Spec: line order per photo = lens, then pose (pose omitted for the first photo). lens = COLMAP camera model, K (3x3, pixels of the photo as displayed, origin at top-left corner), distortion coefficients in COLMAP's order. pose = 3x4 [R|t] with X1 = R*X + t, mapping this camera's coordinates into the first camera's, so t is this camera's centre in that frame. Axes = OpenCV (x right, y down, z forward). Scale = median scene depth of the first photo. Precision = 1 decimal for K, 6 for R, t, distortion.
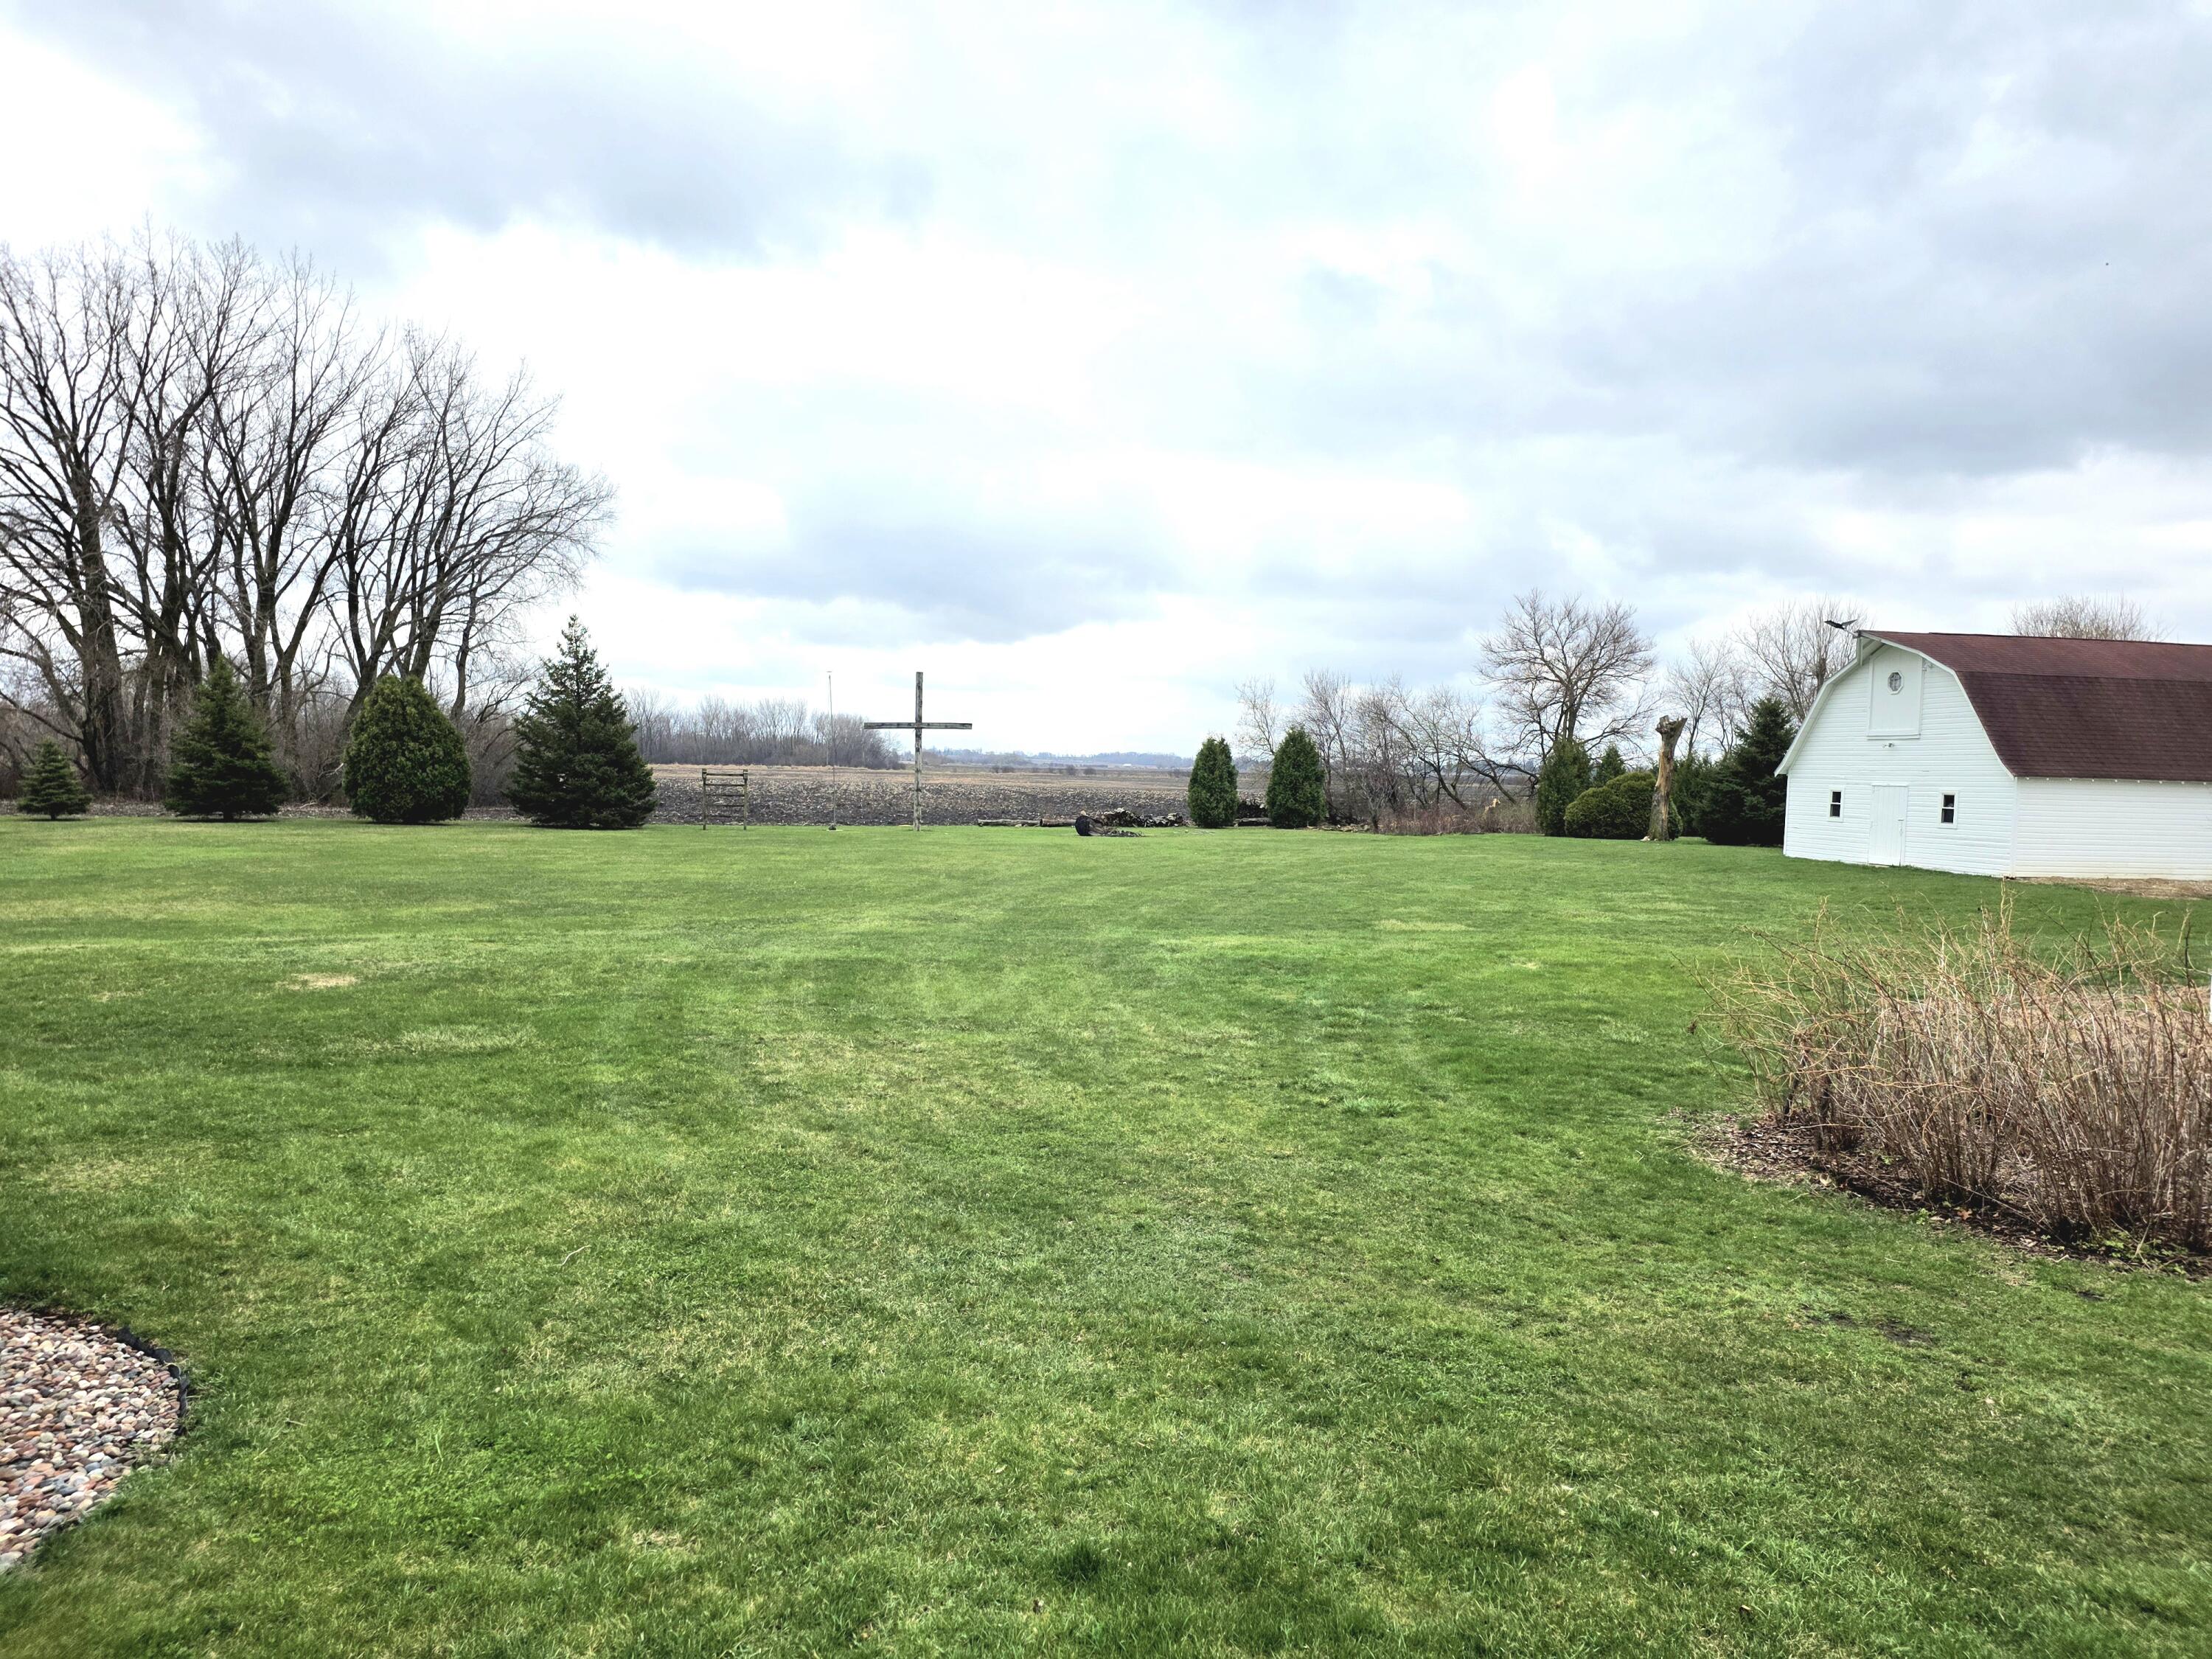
lens RADIAL K [[1475.7, 0, 1106.9], [0, 1475.7, 829.8], [0, 0, 1]] dist [0.055735, -0.024841]
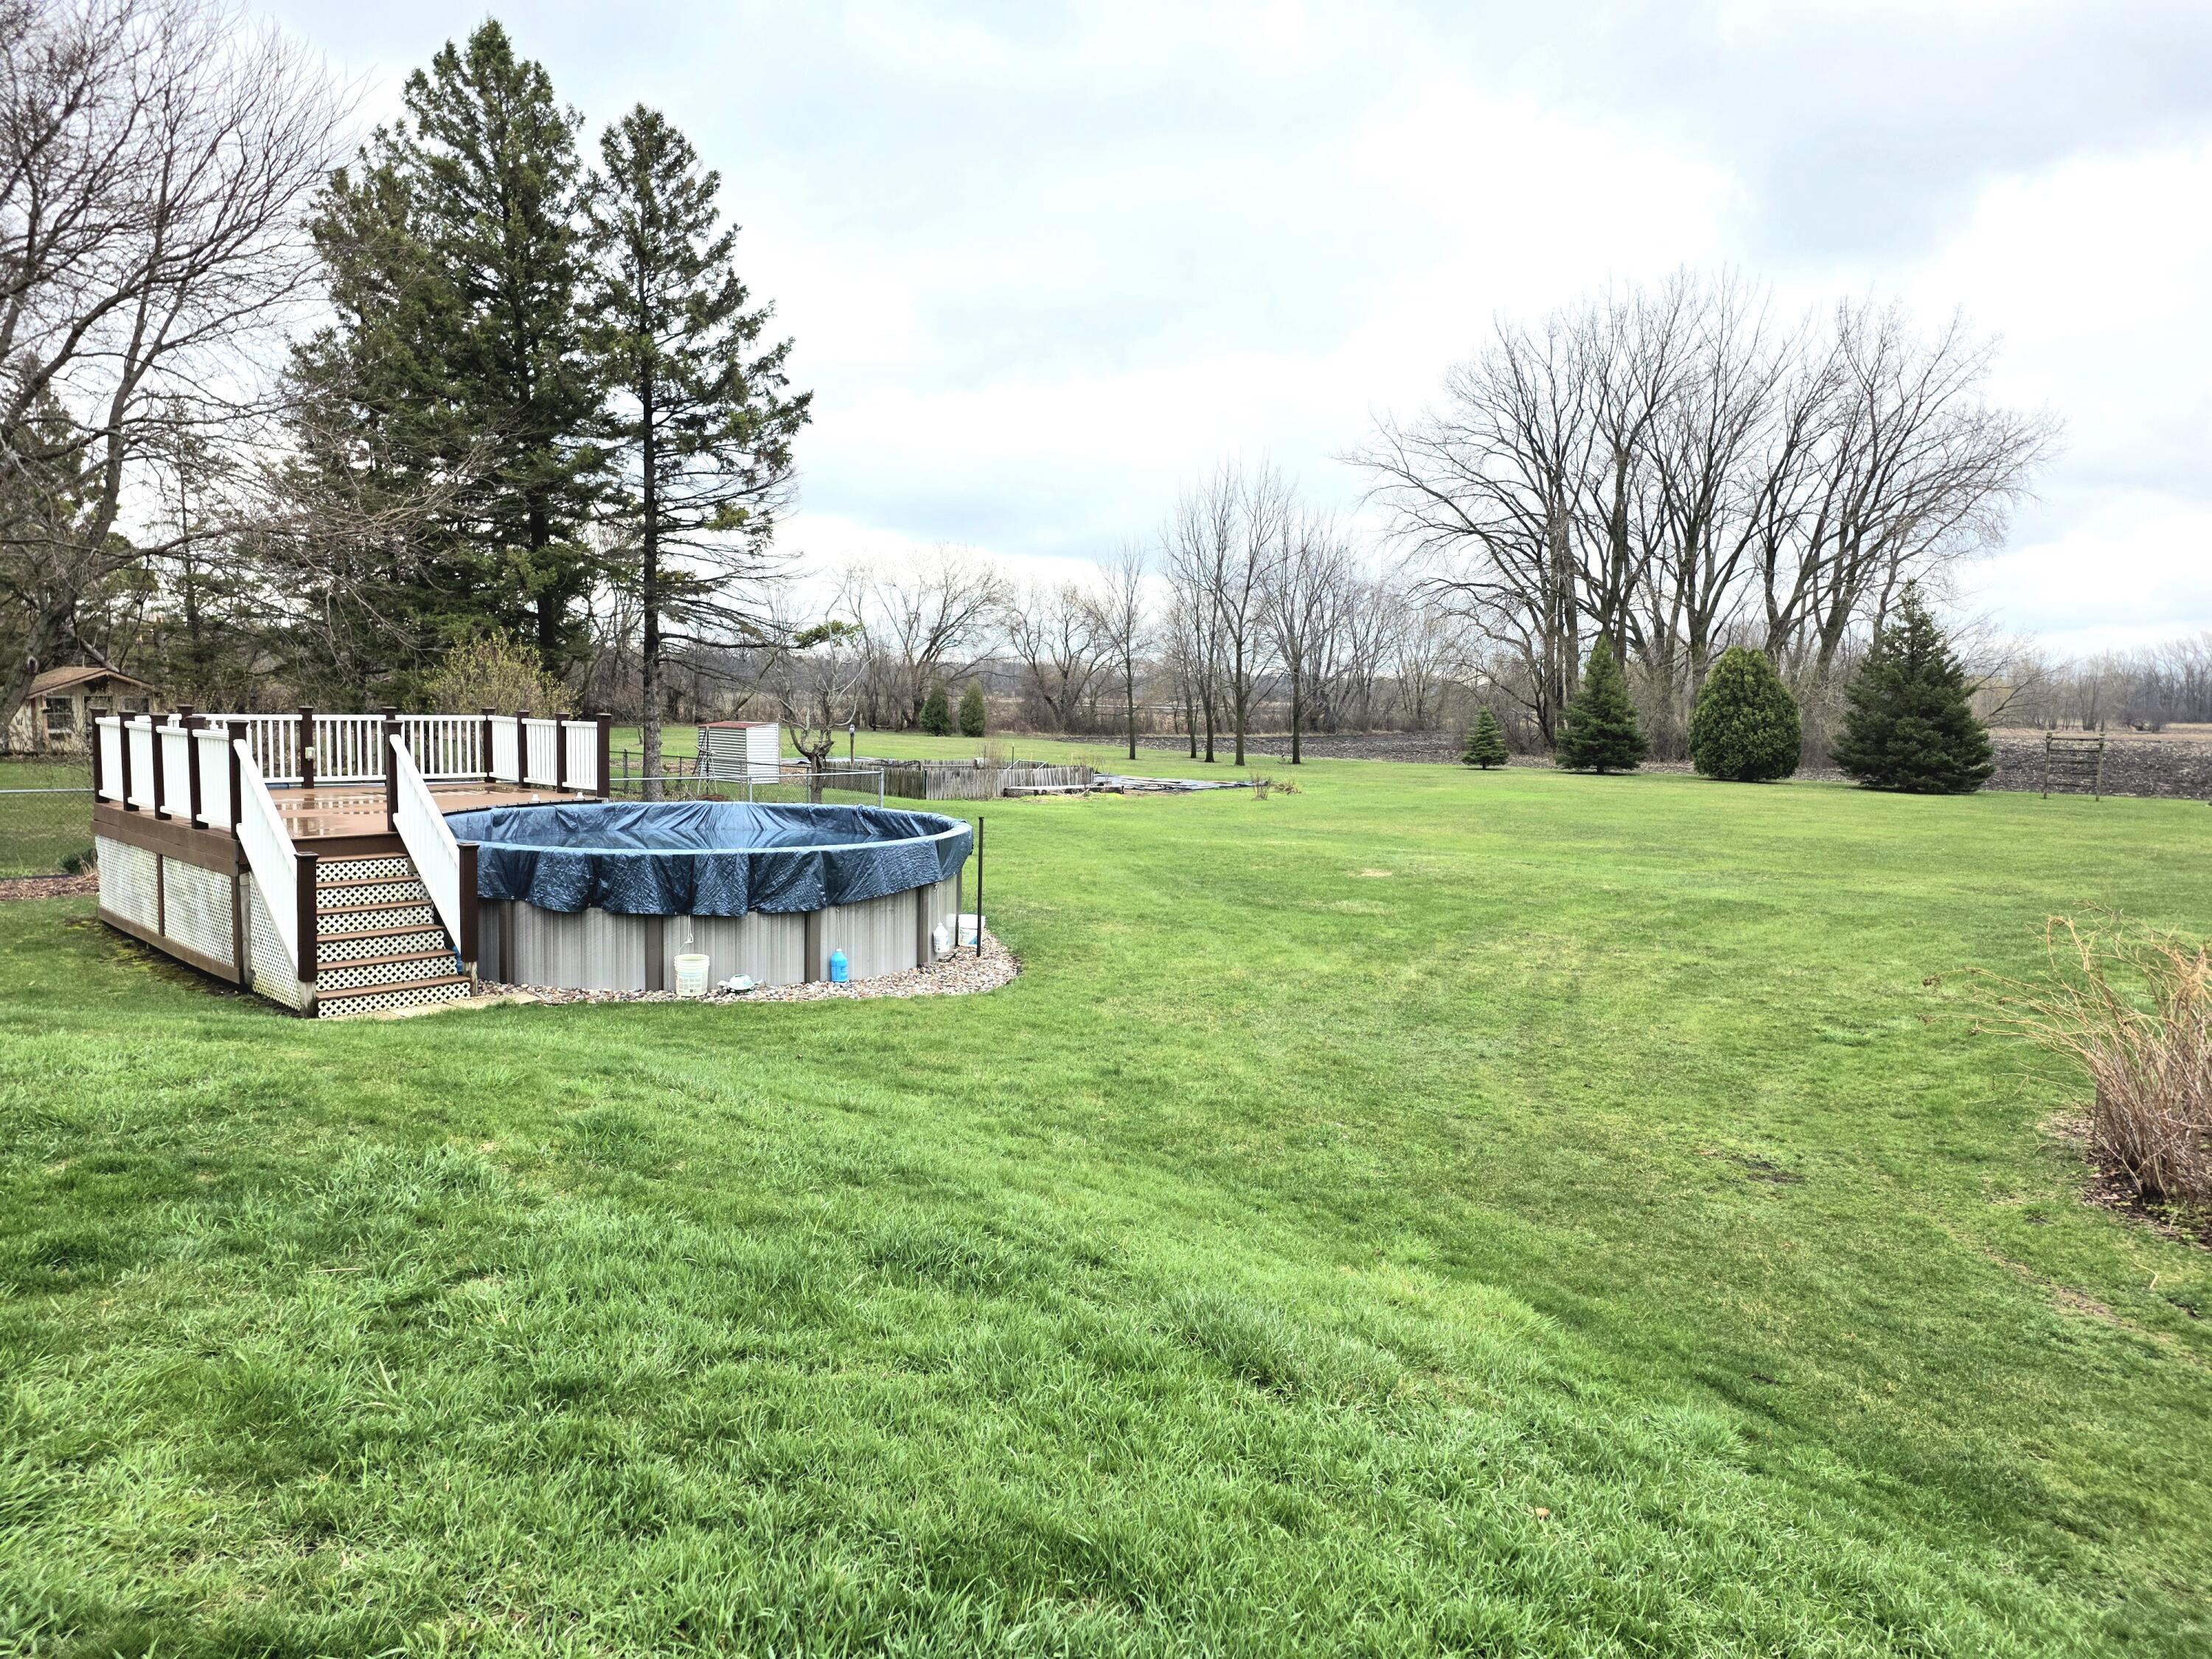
lens RADIAL K [[1475.7, 0, 1088.7], [0, 1475.7, 846.6], [0, 0, 1]] dist [0.055735, -0.024841]
pose [[0.576013, 0.072724, -0.814199, 0.154346], [-0.041682, 0.997352, 0.059596, -0.001521], [0.816377, -0.000391, 0.577519, -0.034369]]
